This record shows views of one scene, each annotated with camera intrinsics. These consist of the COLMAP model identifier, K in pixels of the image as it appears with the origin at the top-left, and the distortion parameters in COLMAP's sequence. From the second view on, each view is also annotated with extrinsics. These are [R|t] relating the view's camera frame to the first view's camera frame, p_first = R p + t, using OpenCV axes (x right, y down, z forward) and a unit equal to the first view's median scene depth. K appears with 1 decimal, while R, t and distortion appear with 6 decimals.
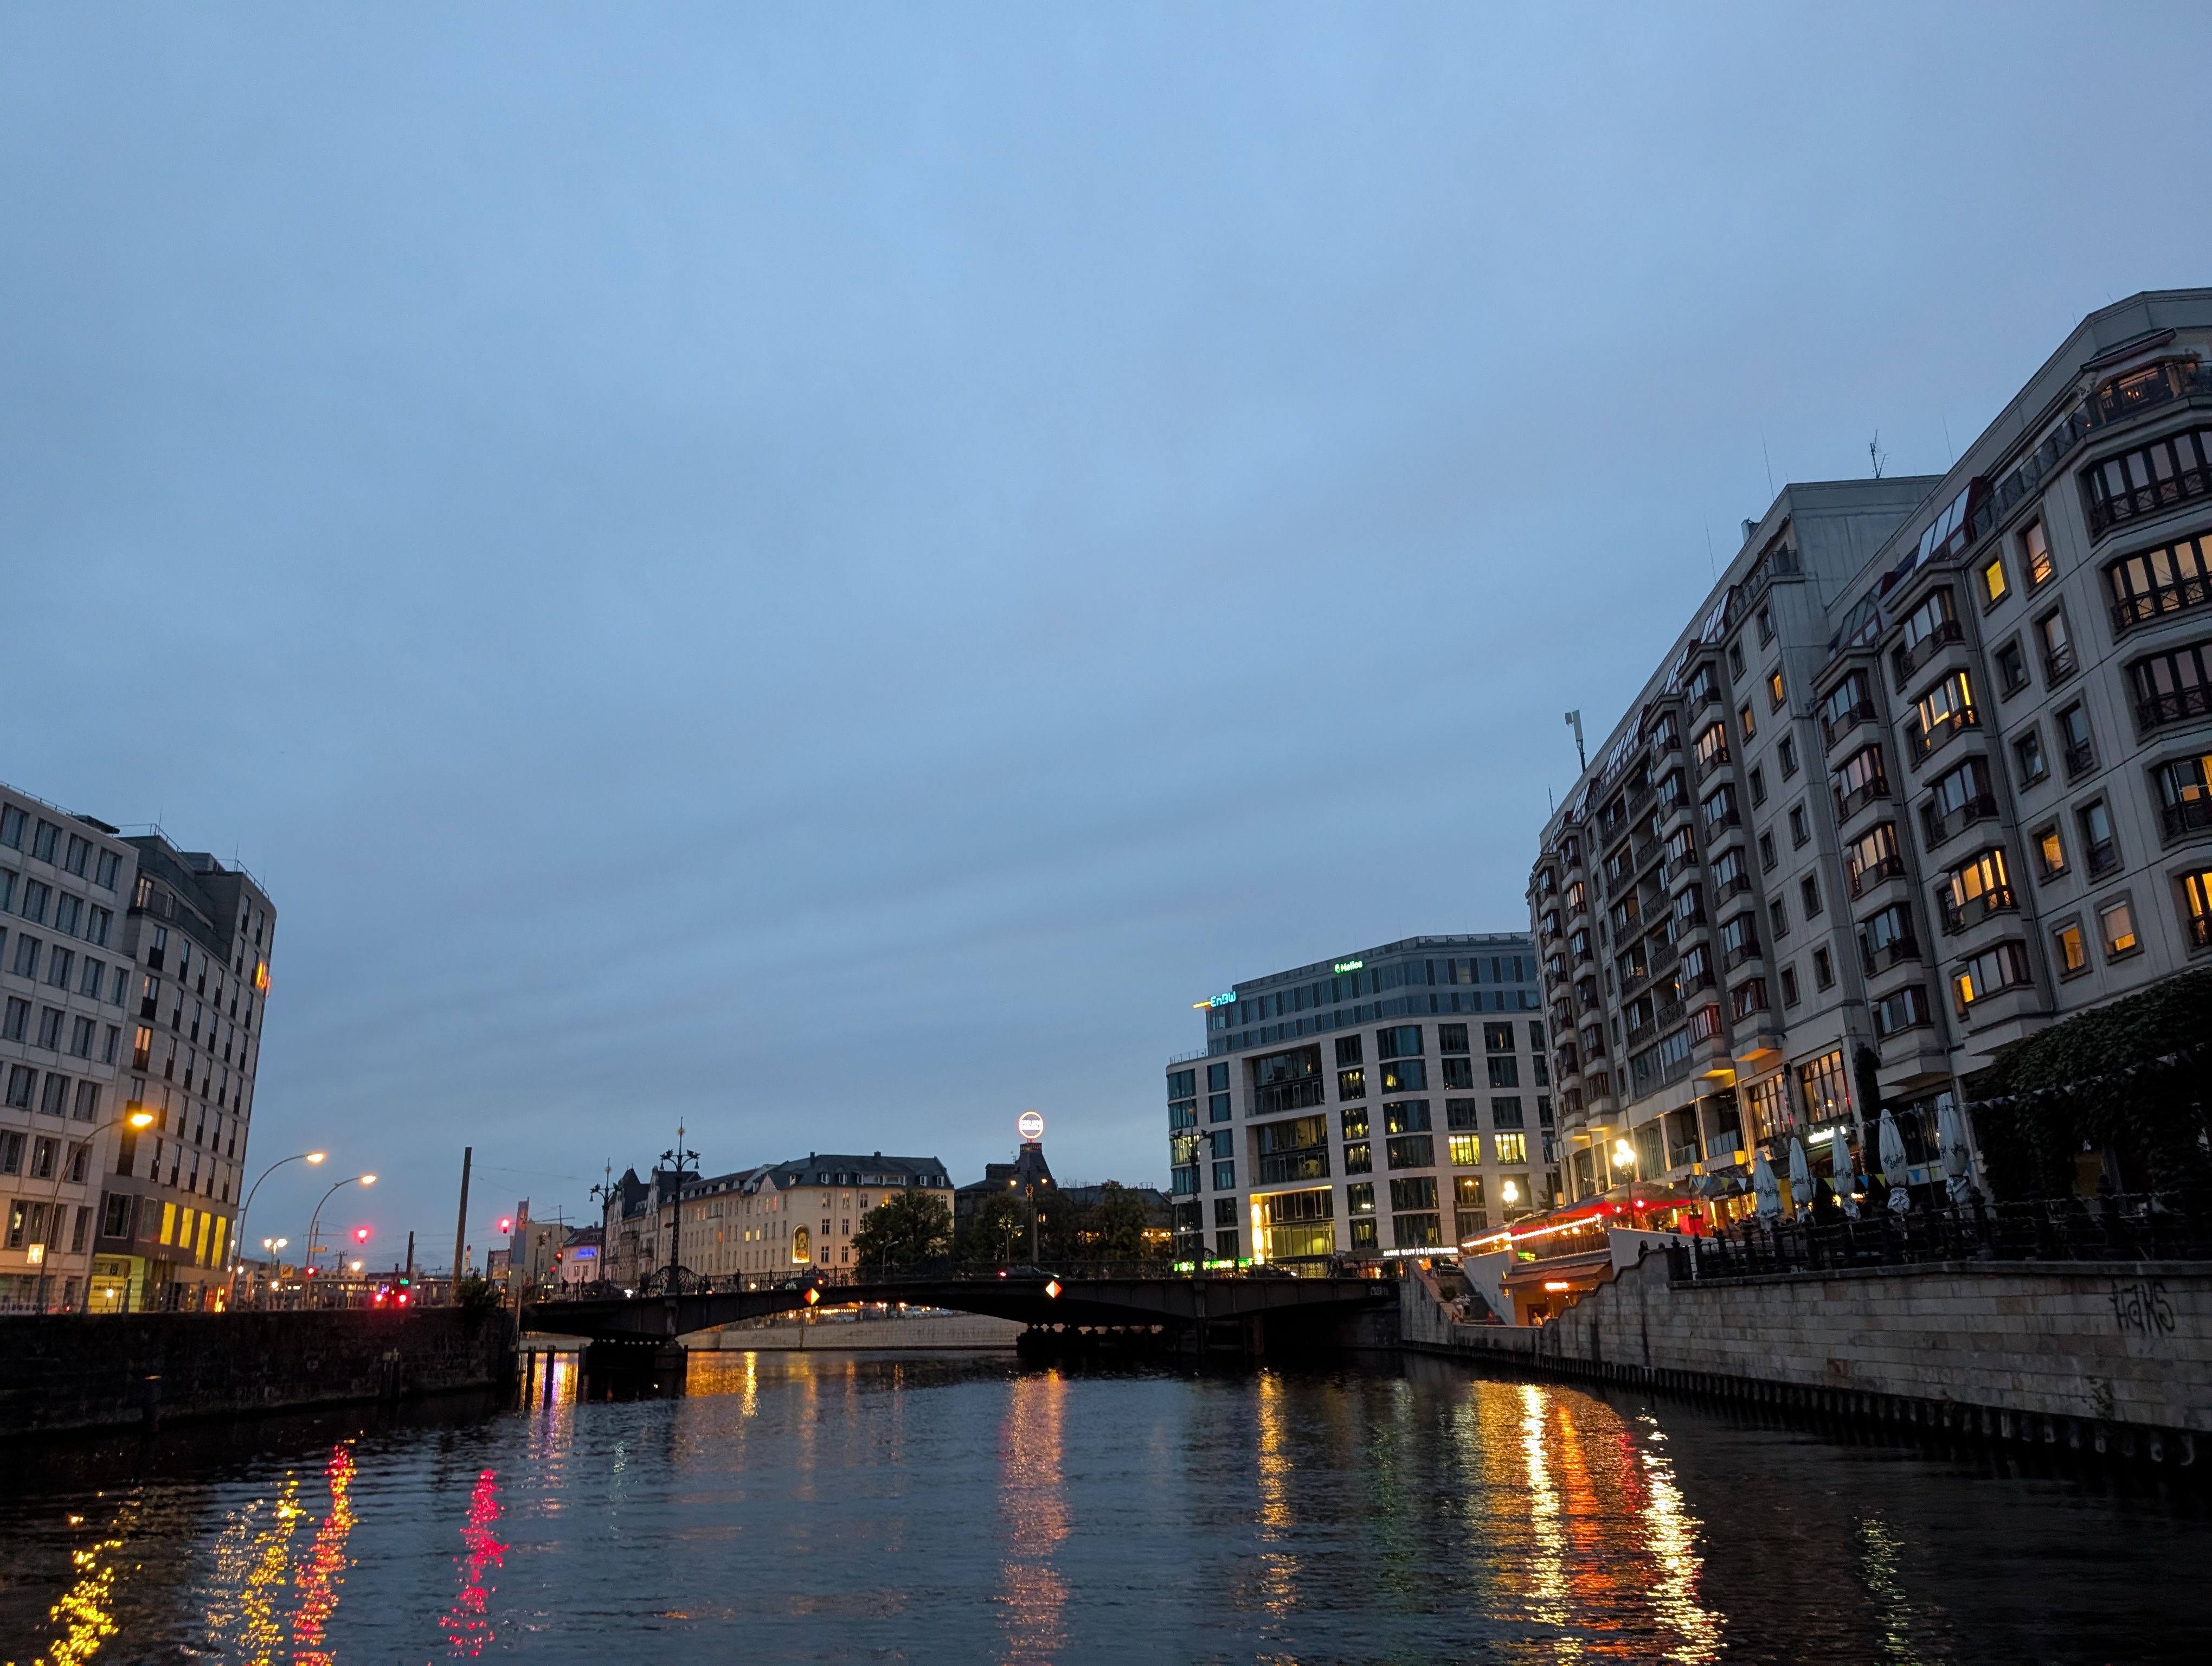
lens RADIAL K [[1592.0, 0, 1098.2], [0, 1592.0, 823.2], [0, 0, 1]] dist [0.028028, -0.011669]
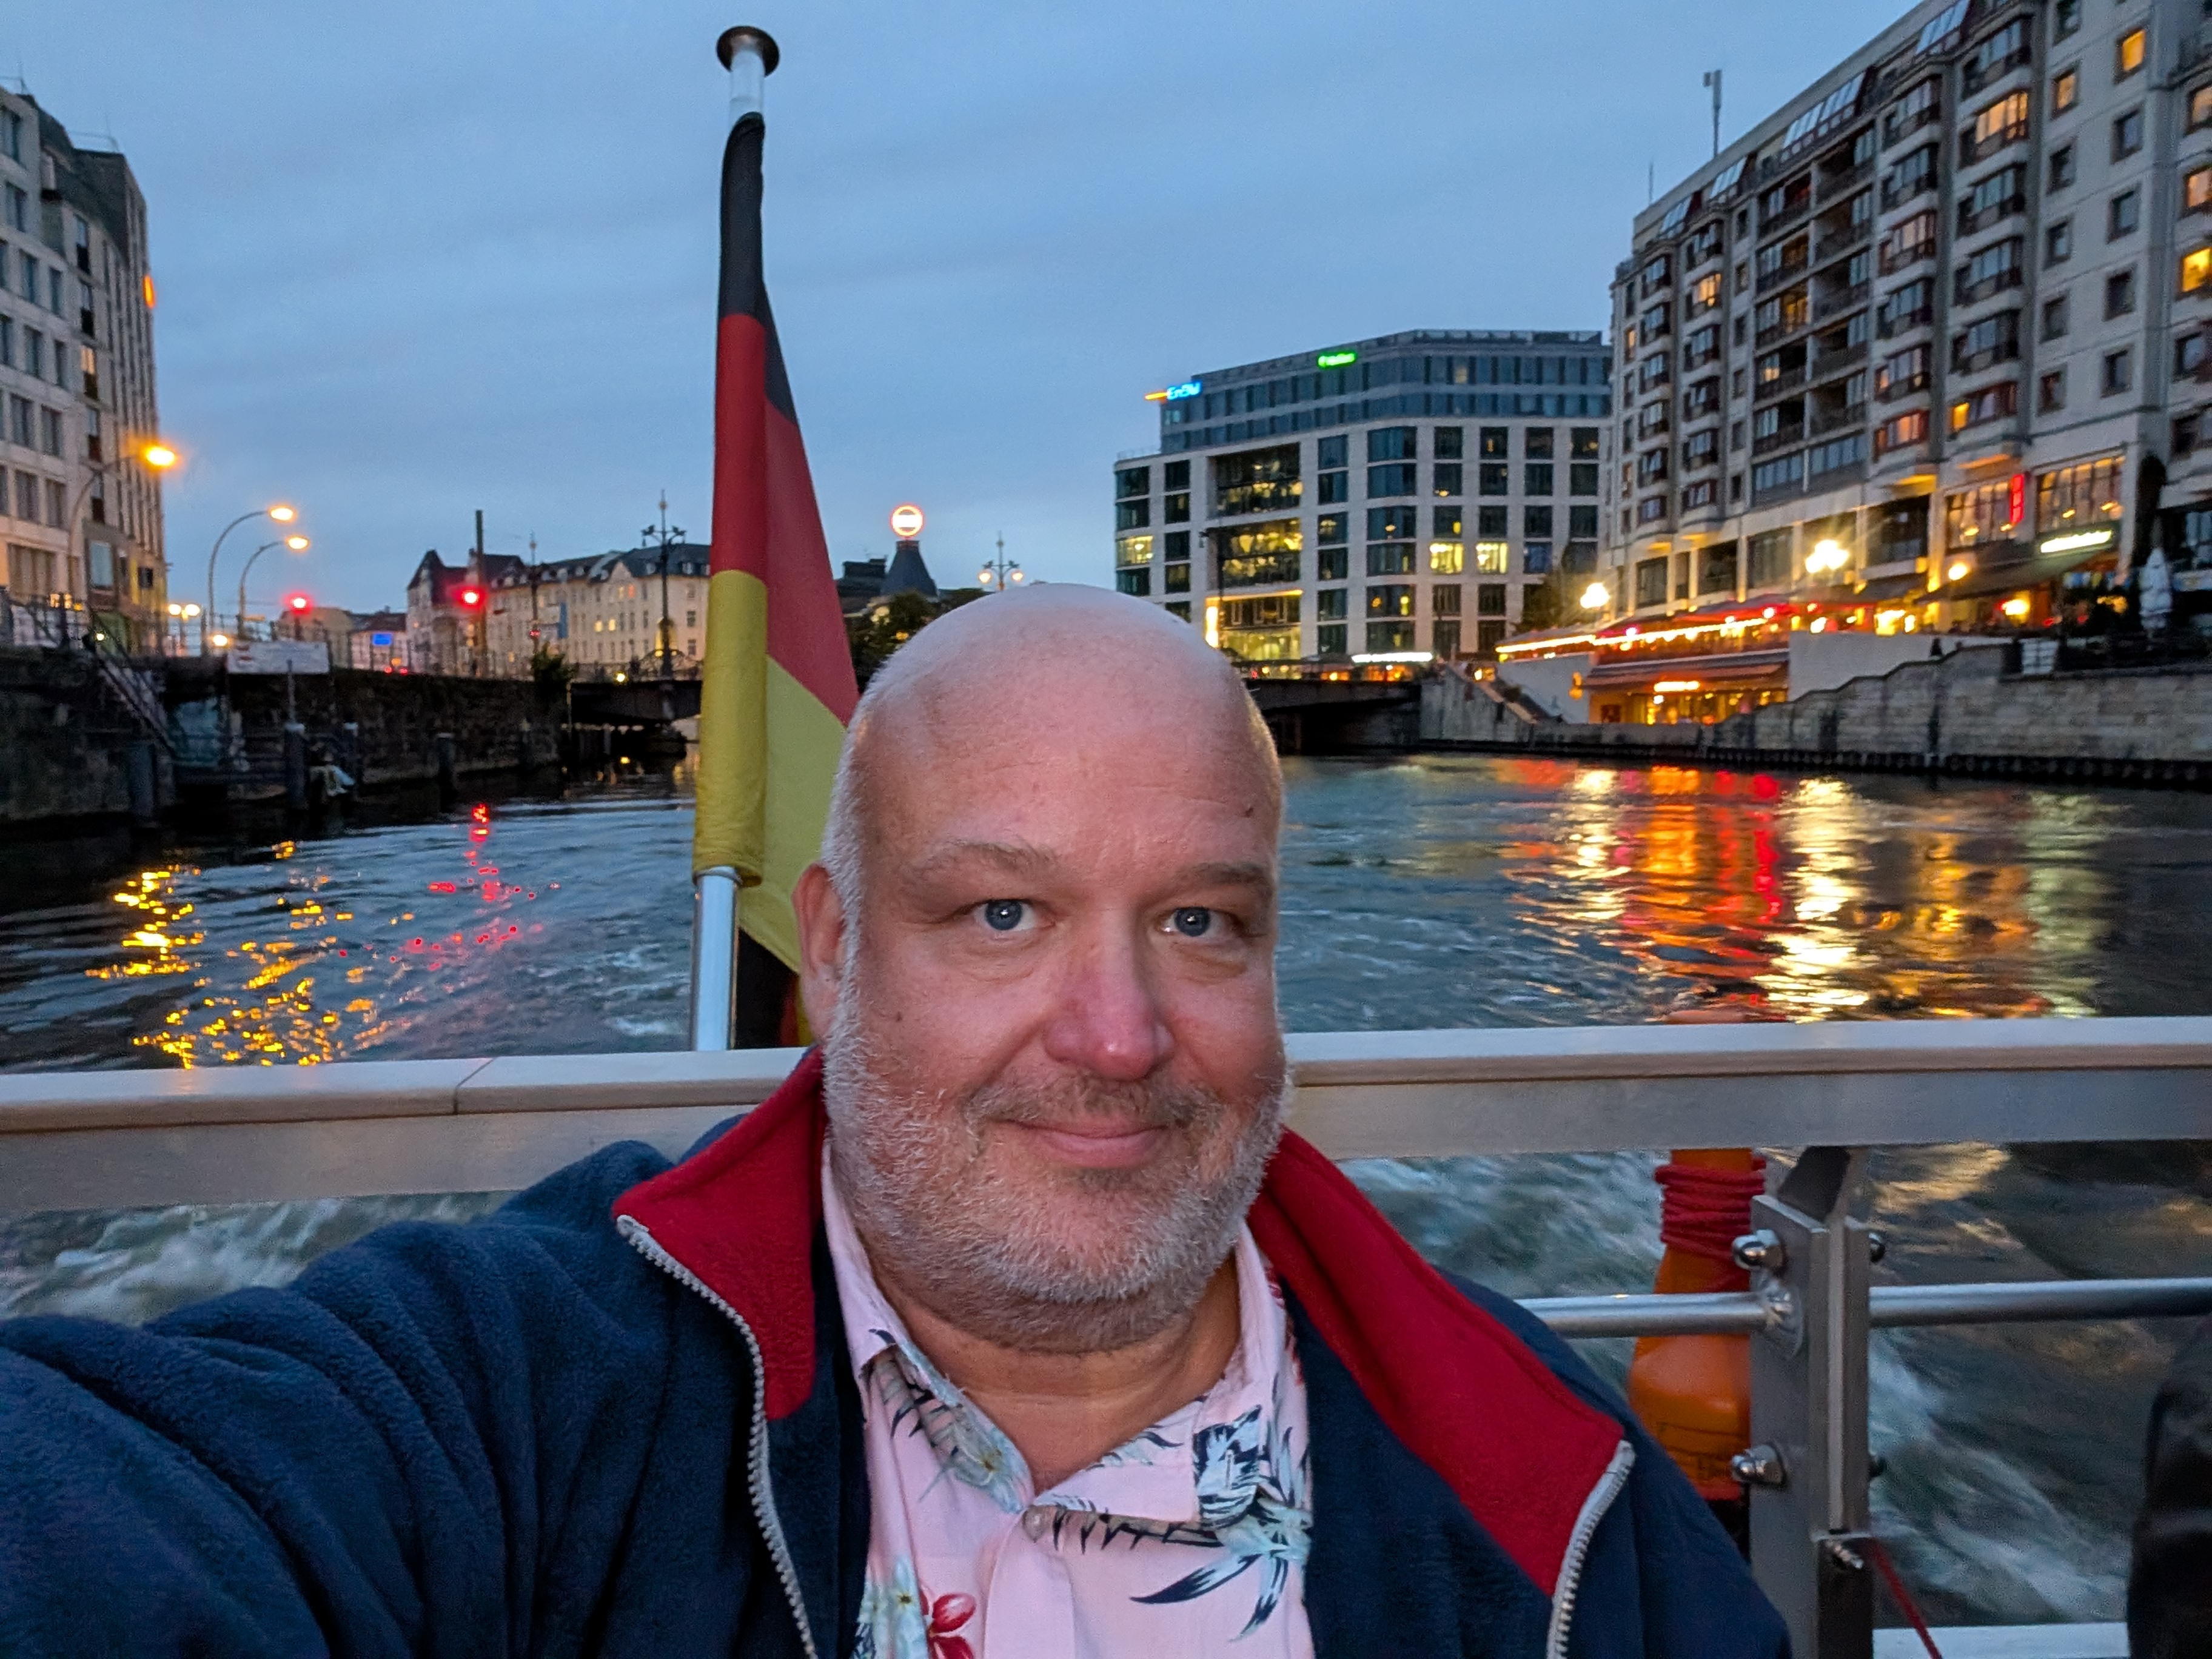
lens RADIAL K [[1682.5, 0, 1100.7], [0, 1682.5, 826.8], [0, 0, 1]] dist [0.061510, -0.023692]
pose [[0.987767, 0.010203, 0.155605, -0.137322], [-0.064376, 0.935537, 0.347312, 0.011048], [-0.142031, -0.353081, 0.924749, 0.008173]]
